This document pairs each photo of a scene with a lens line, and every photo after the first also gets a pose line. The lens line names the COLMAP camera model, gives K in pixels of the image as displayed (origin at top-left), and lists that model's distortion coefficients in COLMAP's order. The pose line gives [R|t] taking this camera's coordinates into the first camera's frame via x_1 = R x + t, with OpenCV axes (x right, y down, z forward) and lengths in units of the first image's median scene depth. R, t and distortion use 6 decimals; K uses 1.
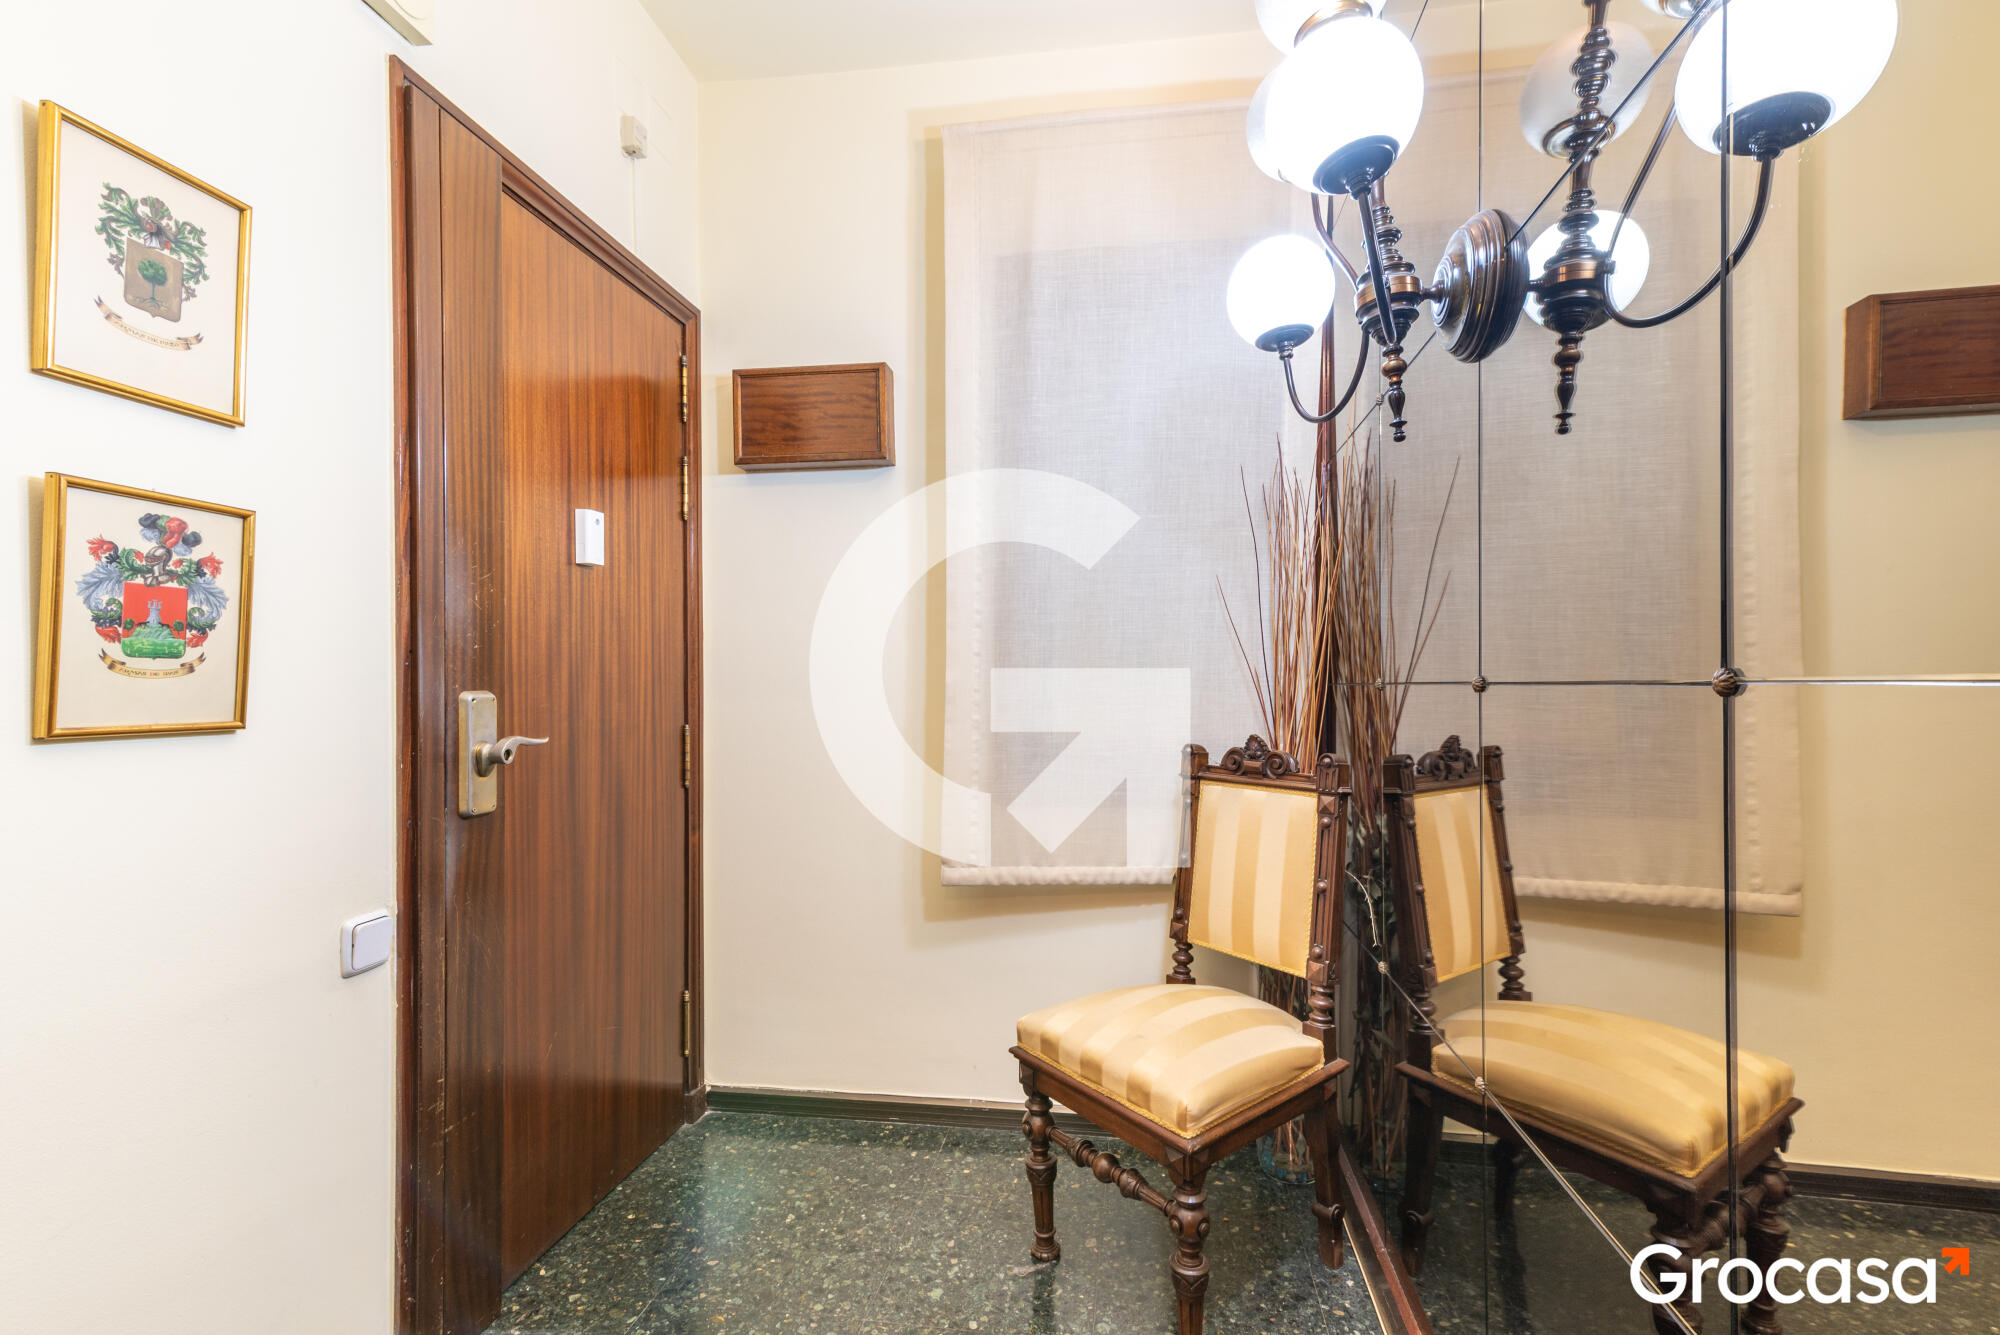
lens RADIAL K [[909.3, 0, 1003.9], [0, 909.3, 674.1], [0, 0, 1]] dist [0.014284, -0.000691]
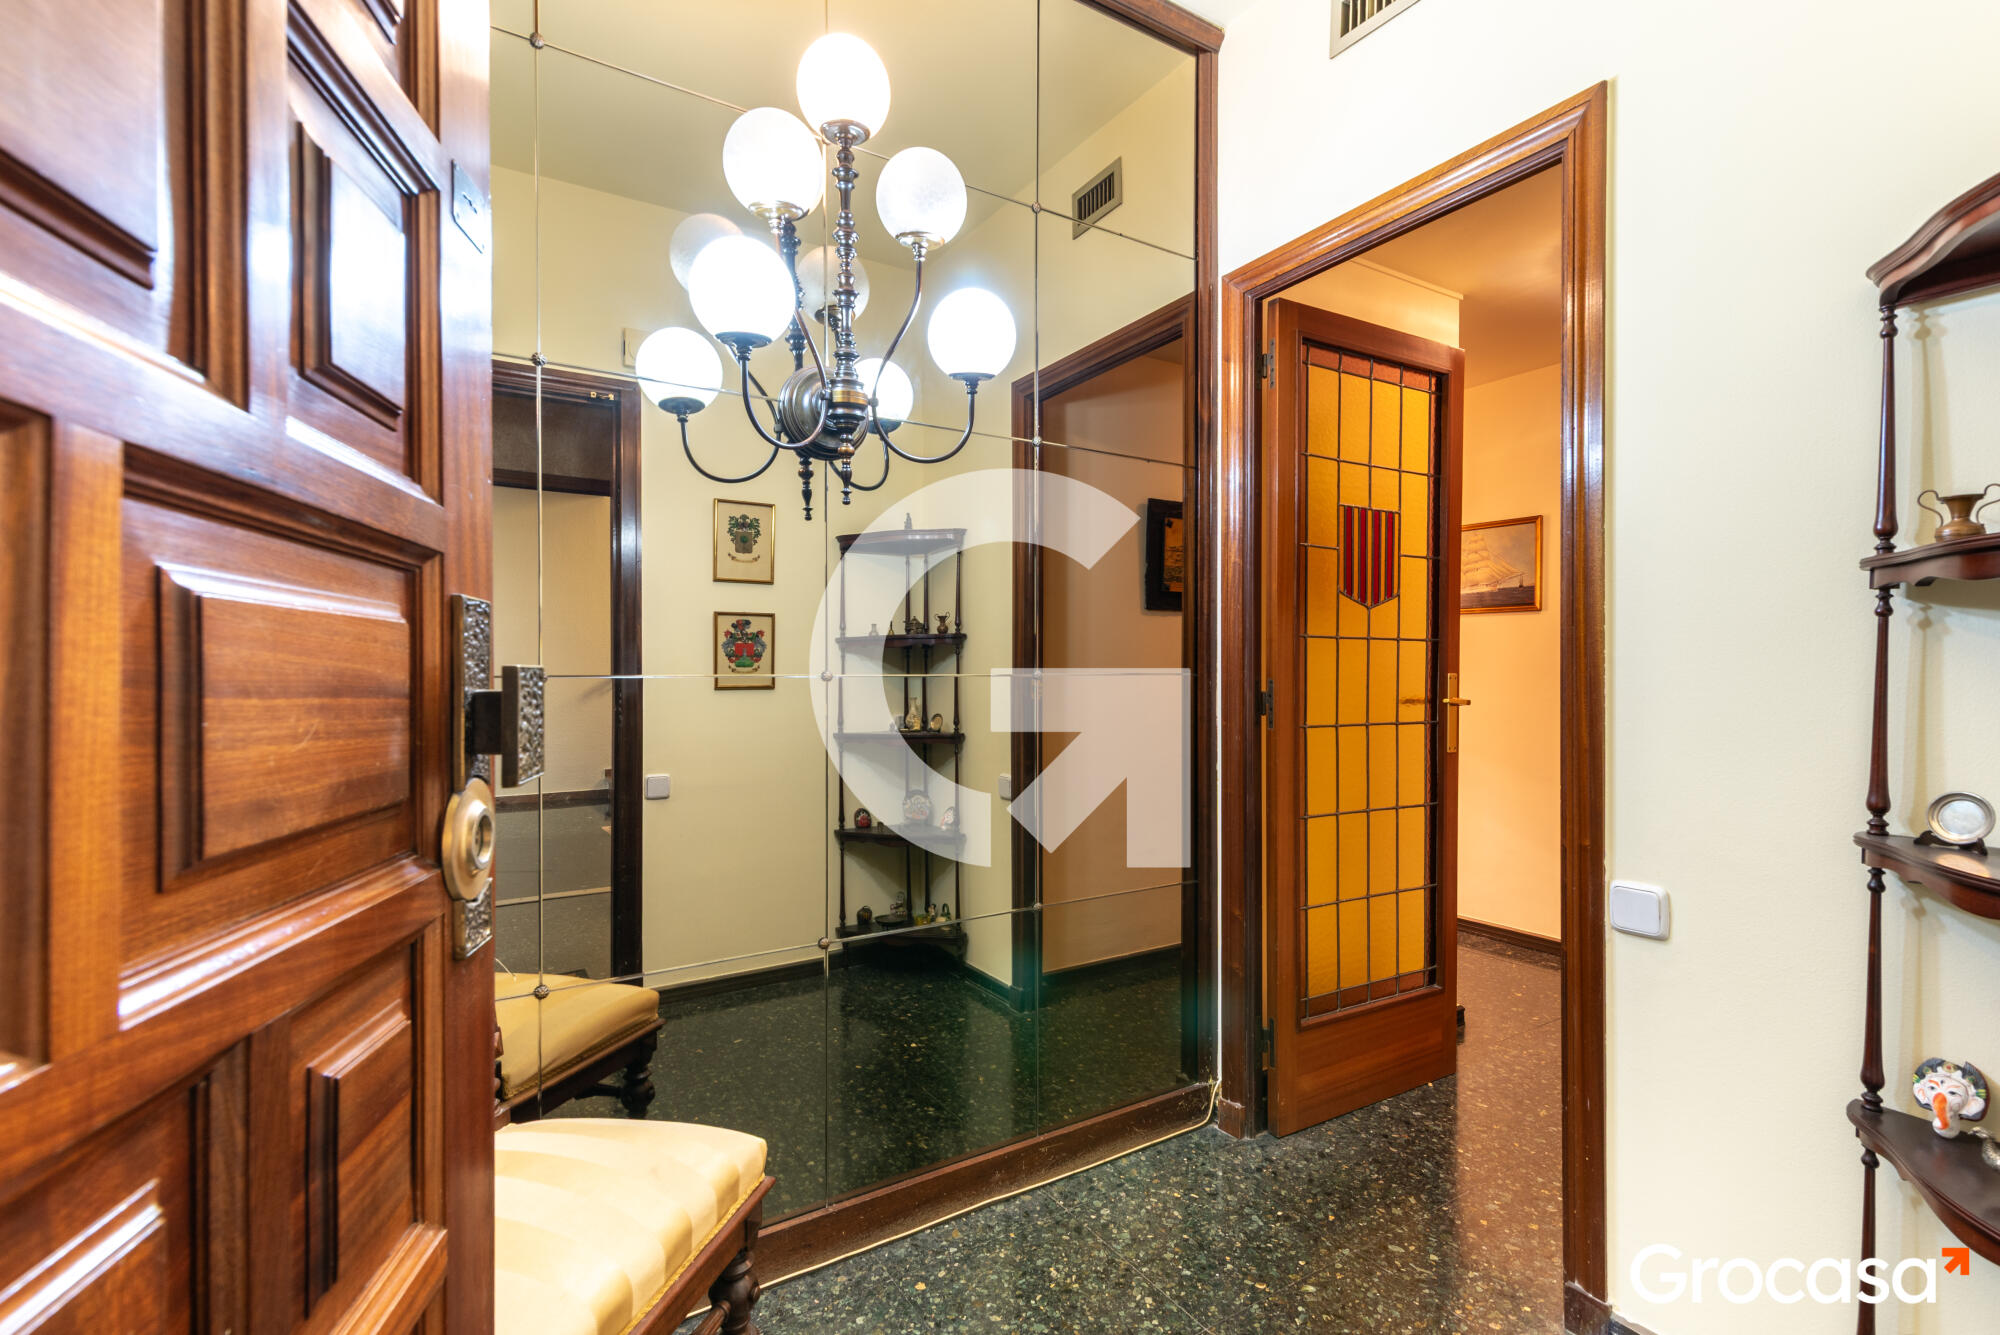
lens RADIAL K [[909.3, 0, 1003.9], [0, 909.3, 674.1], [0, 0, 1]] dist [0.014284, -0.000691]
pose [[0.348024, 0.002421, -0.937483, 2.206212], [0.001326, 0.999994, 0.003074, 0.000435], [0.937485, -0.002313, 0.348019, 0.764225]]
